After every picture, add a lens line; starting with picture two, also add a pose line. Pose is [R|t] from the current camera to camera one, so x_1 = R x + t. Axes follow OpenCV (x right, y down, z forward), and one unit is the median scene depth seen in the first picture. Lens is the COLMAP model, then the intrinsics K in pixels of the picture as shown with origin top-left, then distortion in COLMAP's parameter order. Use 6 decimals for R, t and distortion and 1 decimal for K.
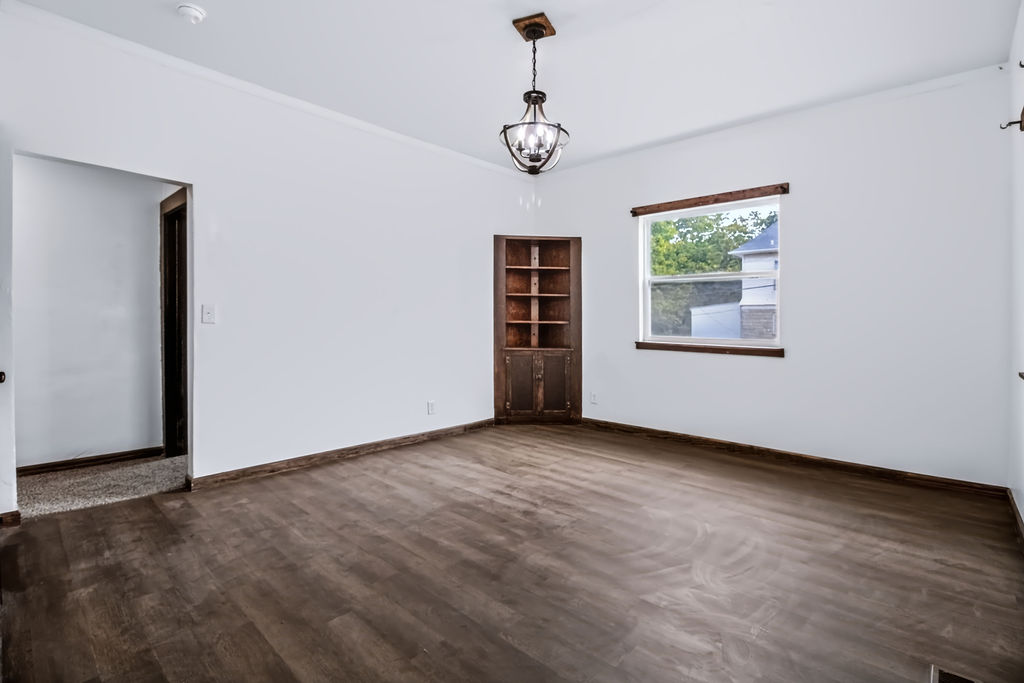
lens RADIAL K [[477.7, 0, 514.5], [0, 477.7, 325.4], [0, 0, 1]] dist [-0.005094, -0.000359]
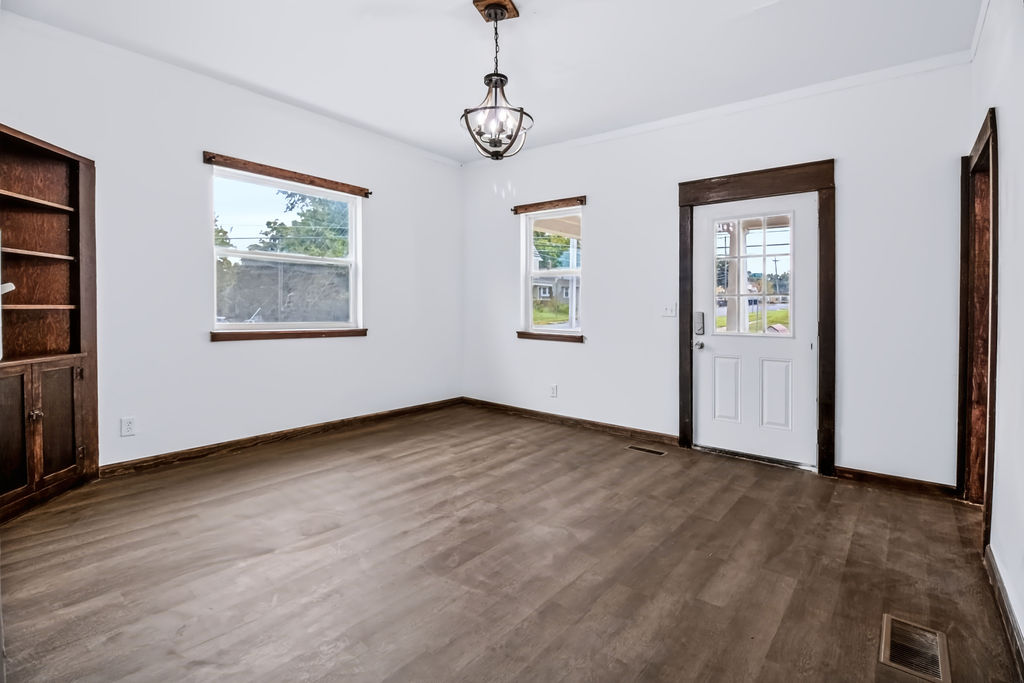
lens RADIAL K [[484.8, 0, 514.2], [0, 484.8, 303.7], [0, 0, 1]] dist [-0.011300, -0.000172]
pose [[-0.061373, -0.003412, 0.998109, -0.889606], [-0.002163, 0.999992, 0.003286, -0.023605], [-0.998113, -0.001957, -0.061380, 0.959160]]
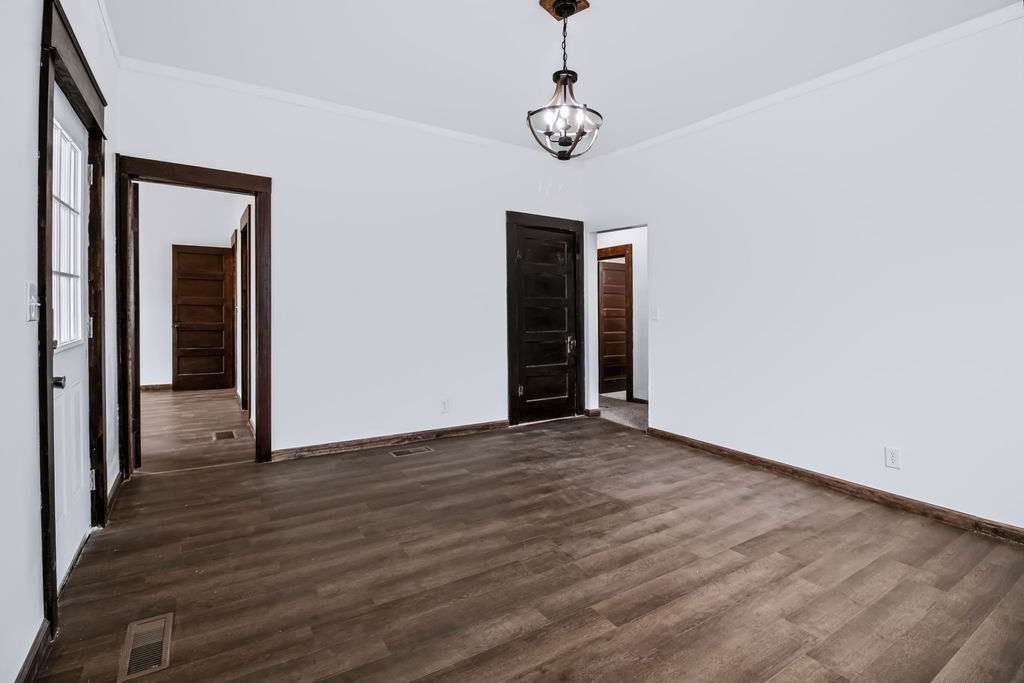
lens RADIAL K [[477.7, 0, 514.5], [0, 477.7, 325.4], [0, 0, 1]] dist [-0.005094, -0.000359]
pose [[-0.248110, 0.016101, -0.968598, 0.907341], [-0.032655, 0.999155, 0.024974, -0.009156], [0.968181, 0.037826, -0.247375, 1.047662]]
